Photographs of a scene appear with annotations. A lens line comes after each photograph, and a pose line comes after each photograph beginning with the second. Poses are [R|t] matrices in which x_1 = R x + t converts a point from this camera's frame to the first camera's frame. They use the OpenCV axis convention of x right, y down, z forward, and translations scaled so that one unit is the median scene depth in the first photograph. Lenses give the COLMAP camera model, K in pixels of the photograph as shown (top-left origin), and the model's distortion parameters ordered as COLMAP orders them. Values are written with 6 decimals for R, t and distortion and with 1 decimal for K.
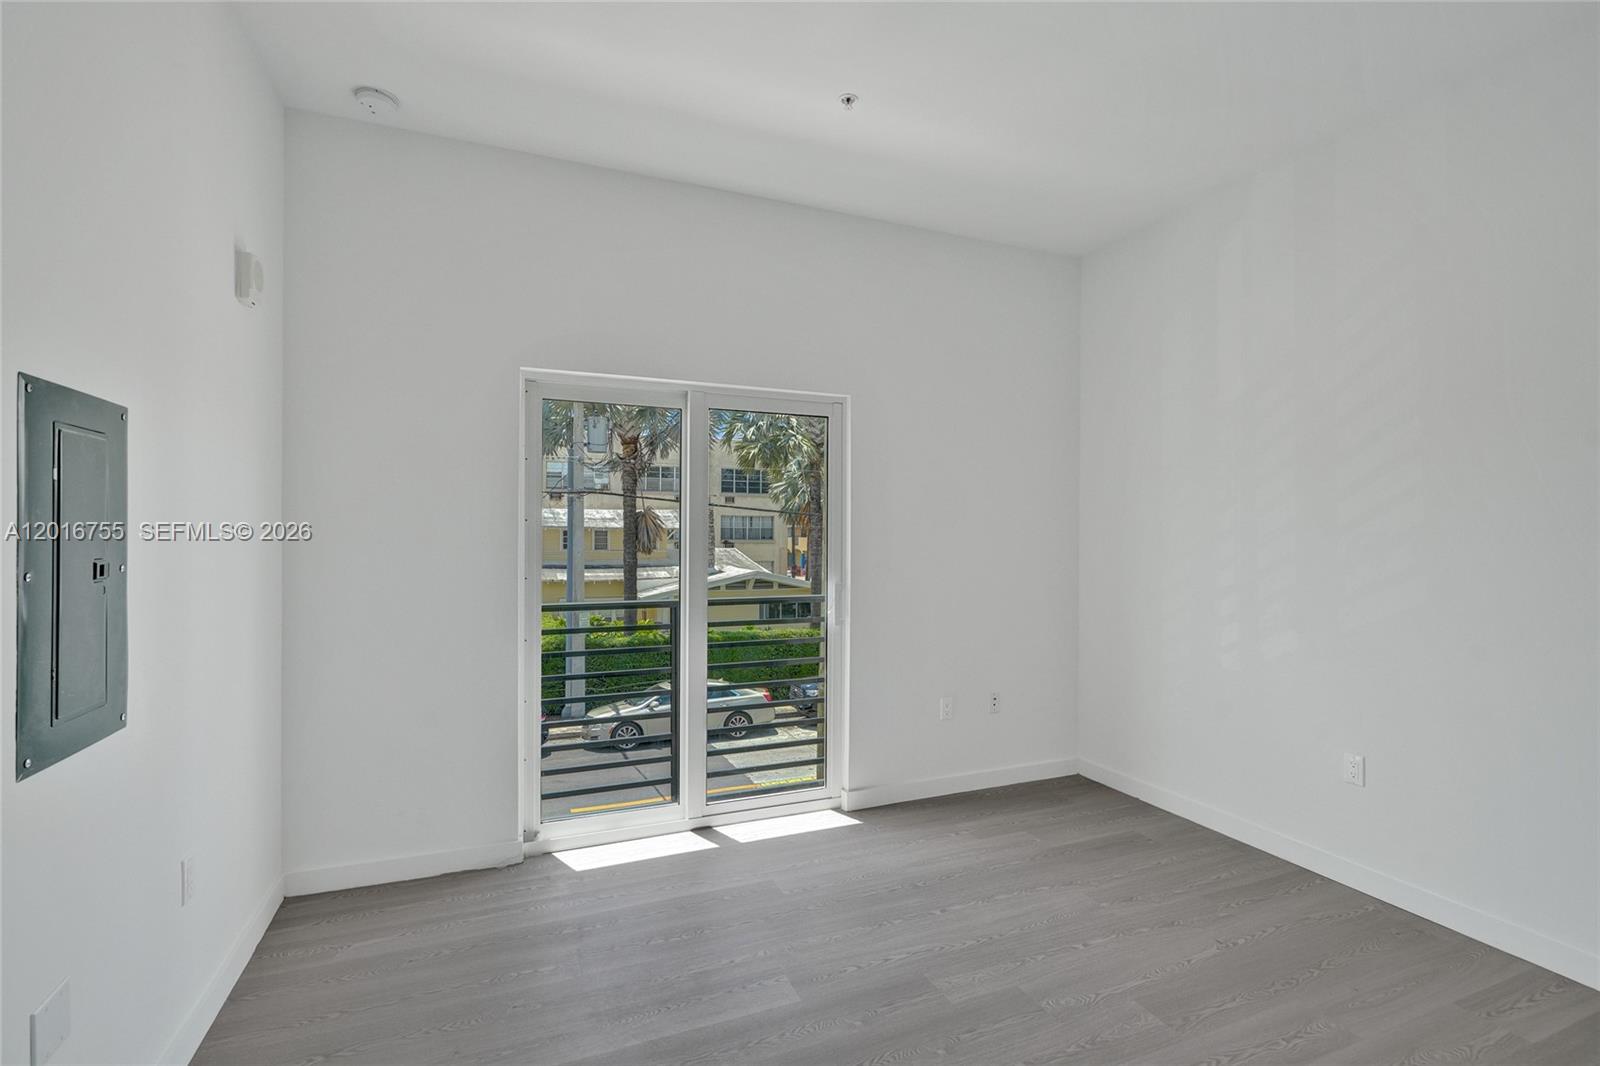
lens RADIAL K [[734.2, 0, 807.8], [0, 734.2, 532.3], [0, 0, 1]] dist [-0.000697, -0.000224]
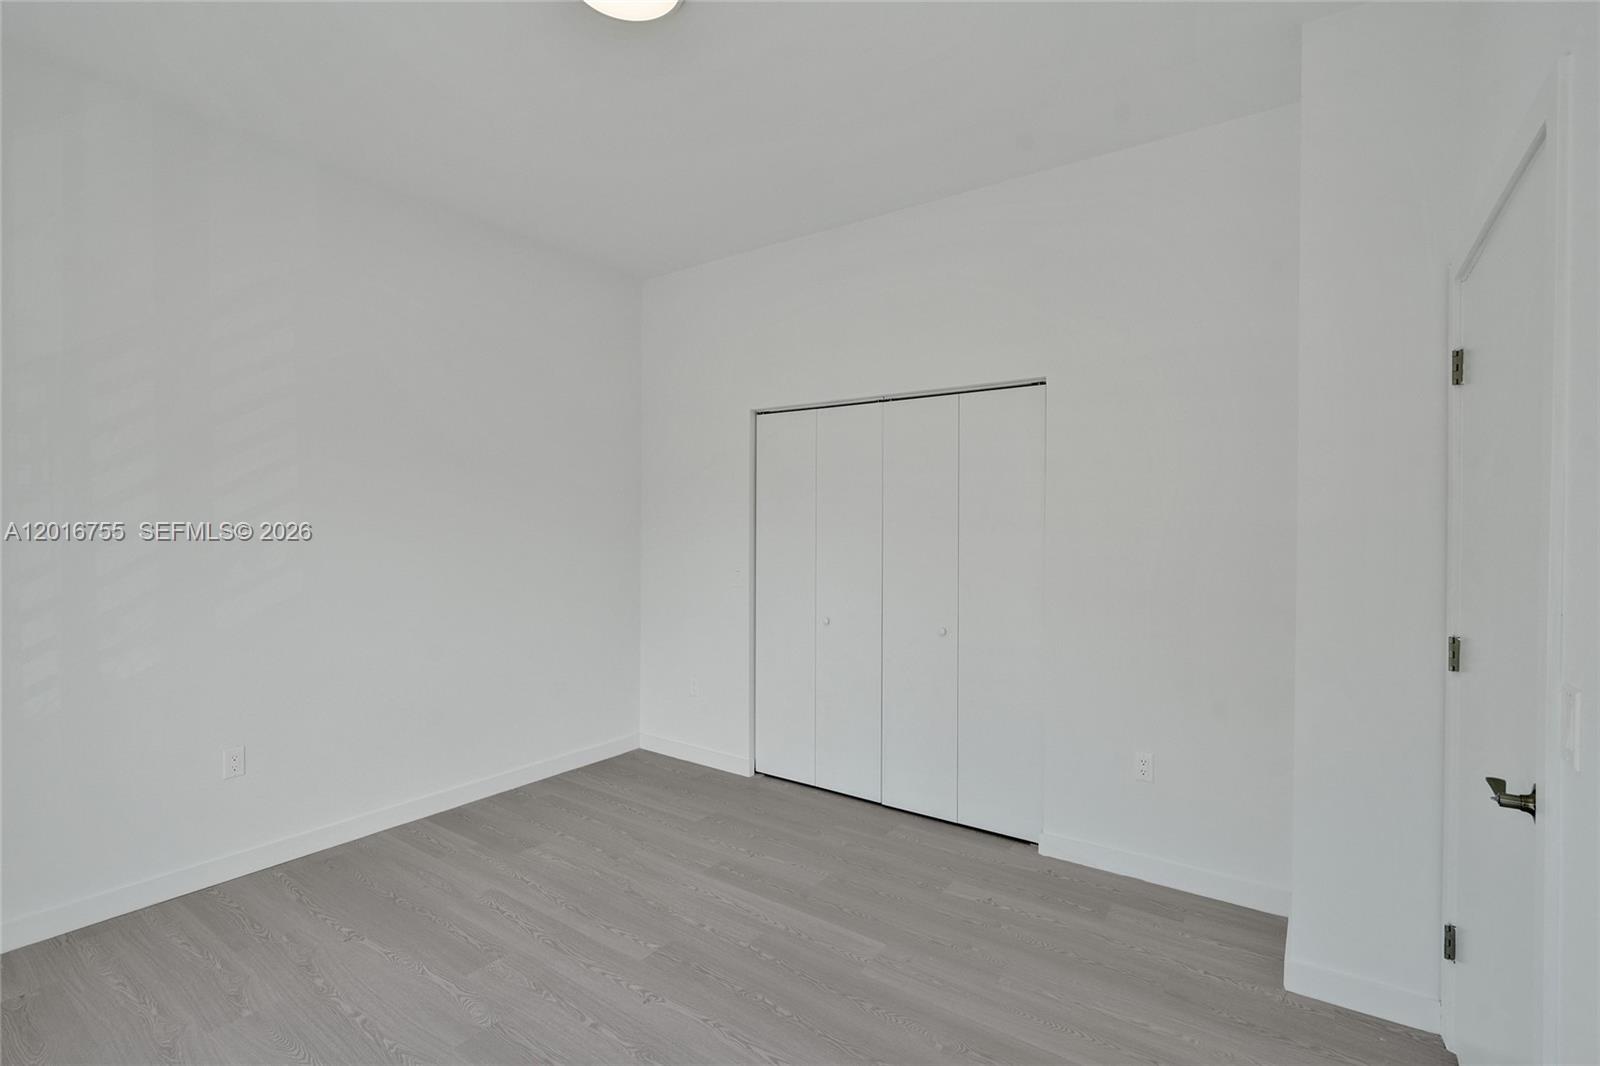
lens RADIAL K [[734.2, 0, 807.8], [0, 734.2, 532.3], [0, 0, 1]] dist [-0.000697, -0.000224]
pose [[-0.534272, -0.017673, 0.845128, -0.558795], [-0.011101, 0.999842, 0.013890, -0.021857], [-0.845240, -0.001960, -0.534384, 0.900371]]
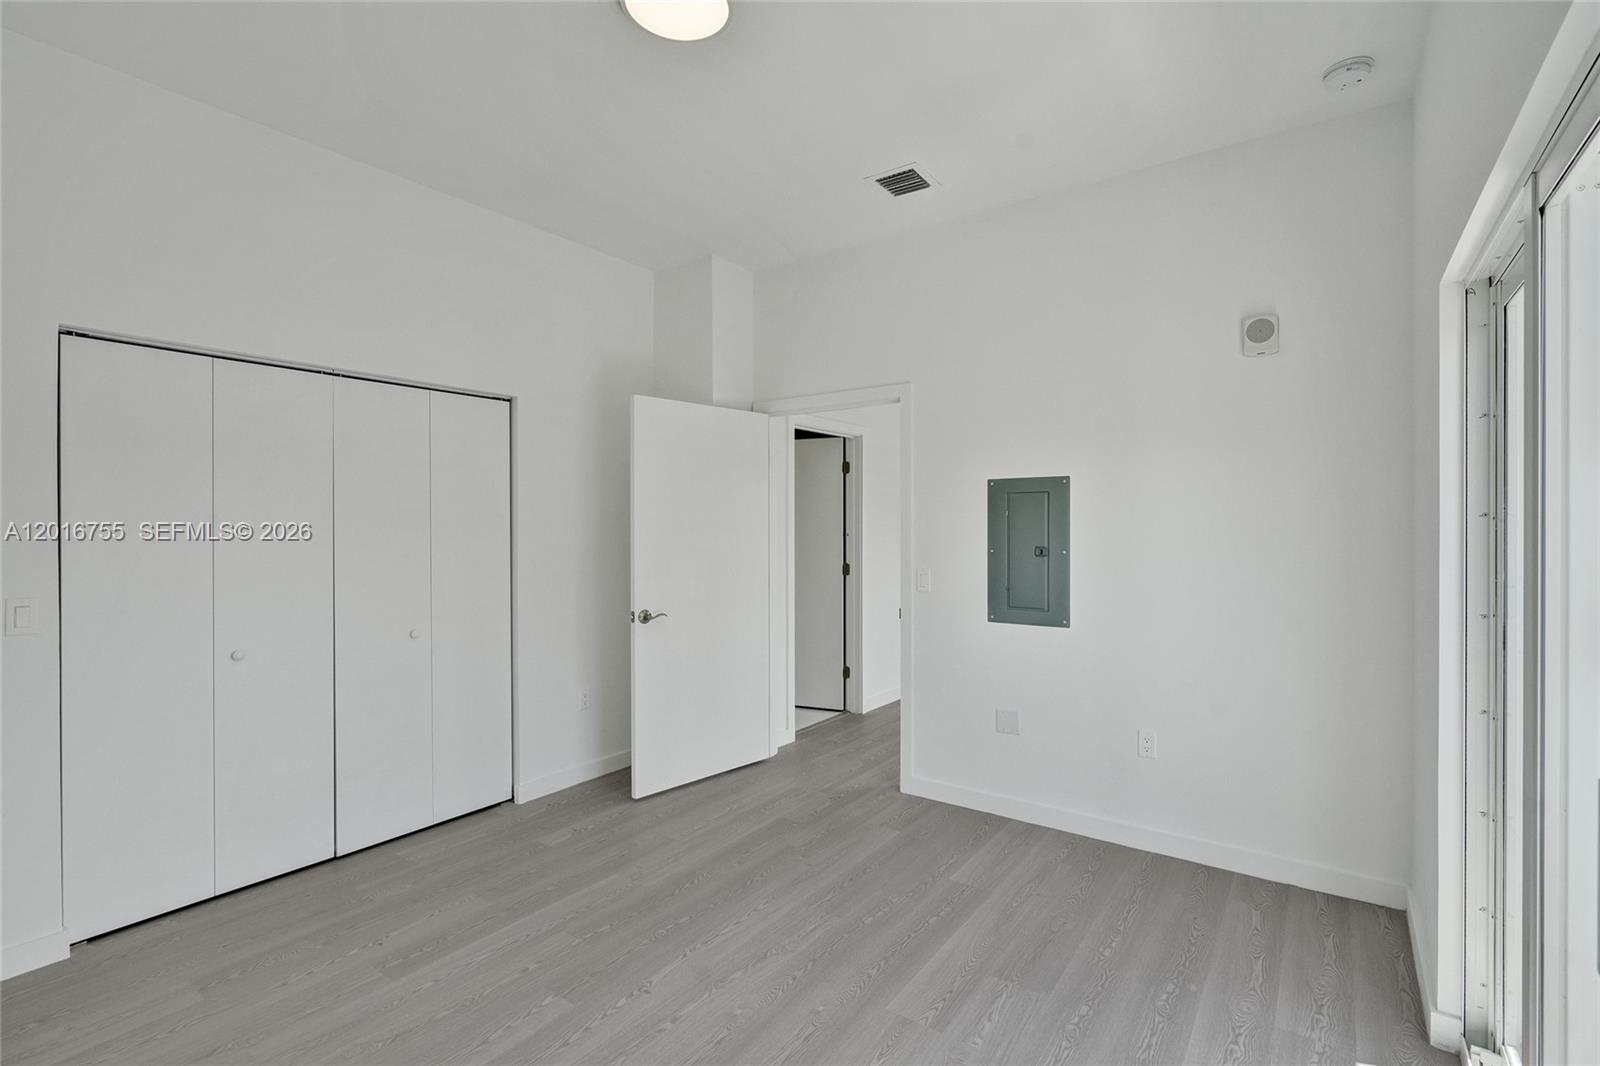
lens RADIAL K [[734.2, 0, 807.8], [0, 734.2, 532.3], [0, 0, 1]] dist [-0.000697, -0.000224]
pose [[-0.850129, 0.000932, -0.526573, 0.472182], [-0.000751, 0.999995, 0.002981, -0.008262], [0.526574, 0.002930, -0.850124, 1.398850]]
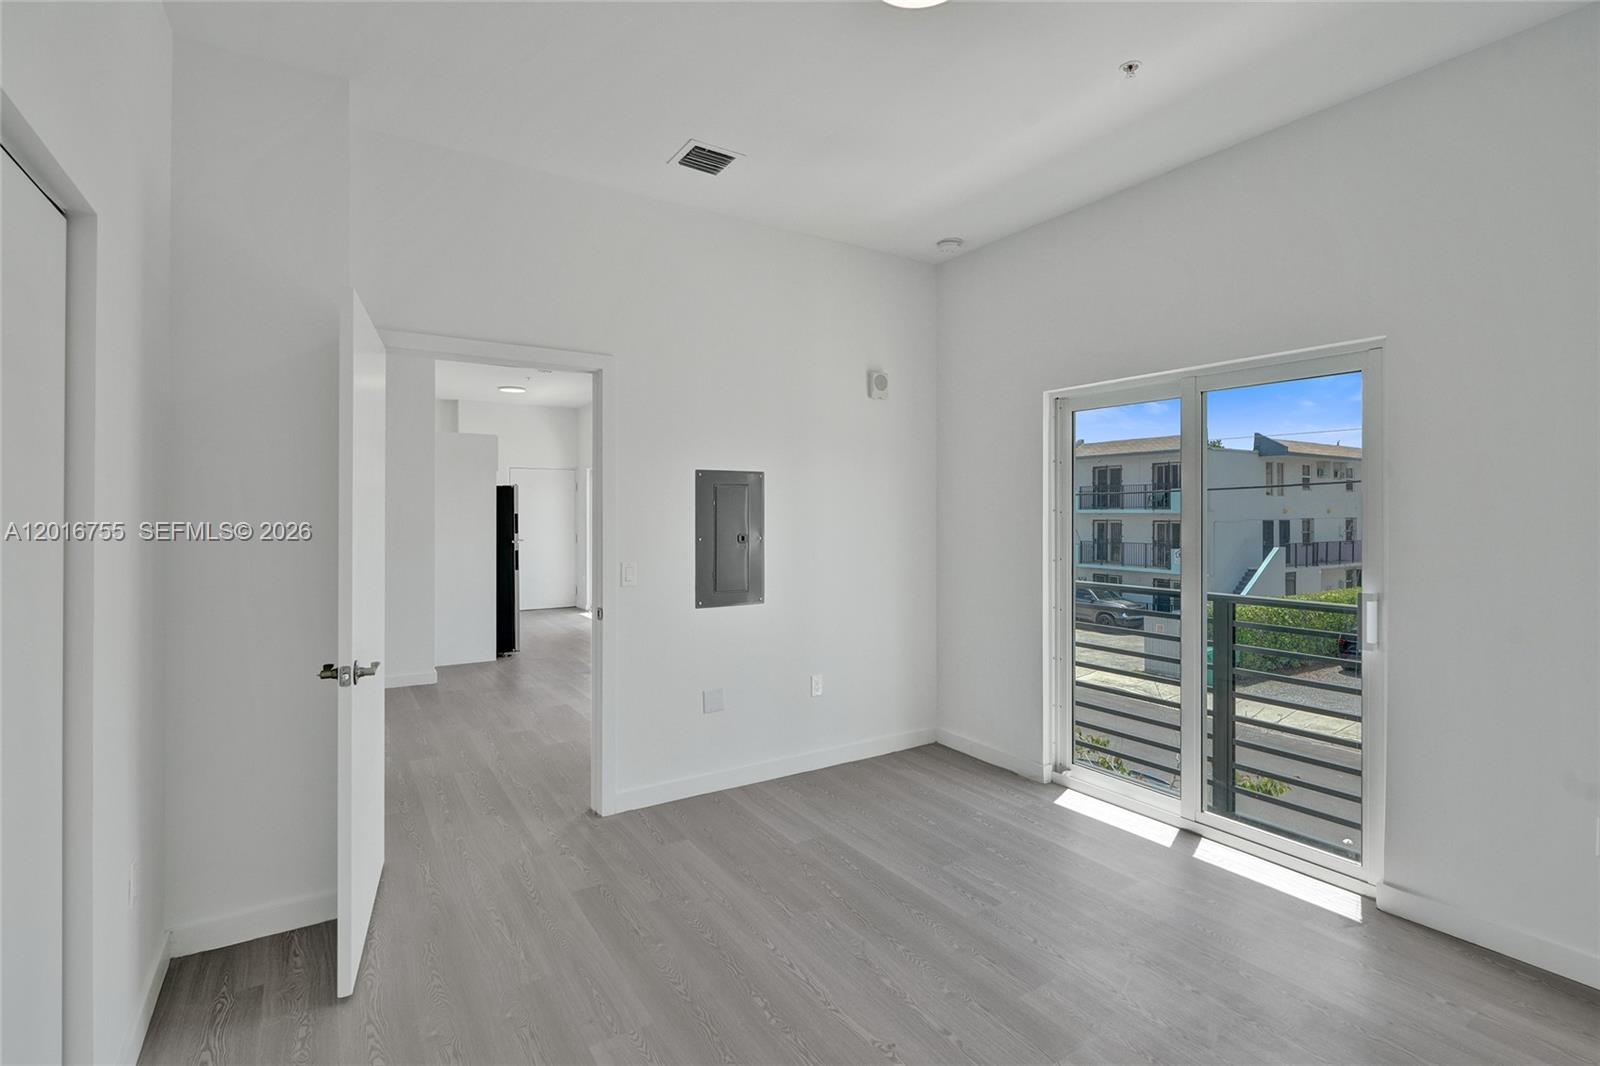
lens RADIAL K [[756.1, 0, 818.8], [0, 756.1, 511.3], [0, 0, 1]] dist [0.001217, 0.000163]
pose [[0.190515, -0.004384, -0.981675, 0.907628], [0.002188, 0.999989, -0.004041, -0.016702], [0.981682, -0.001378, 0.190522, 0.413223]]
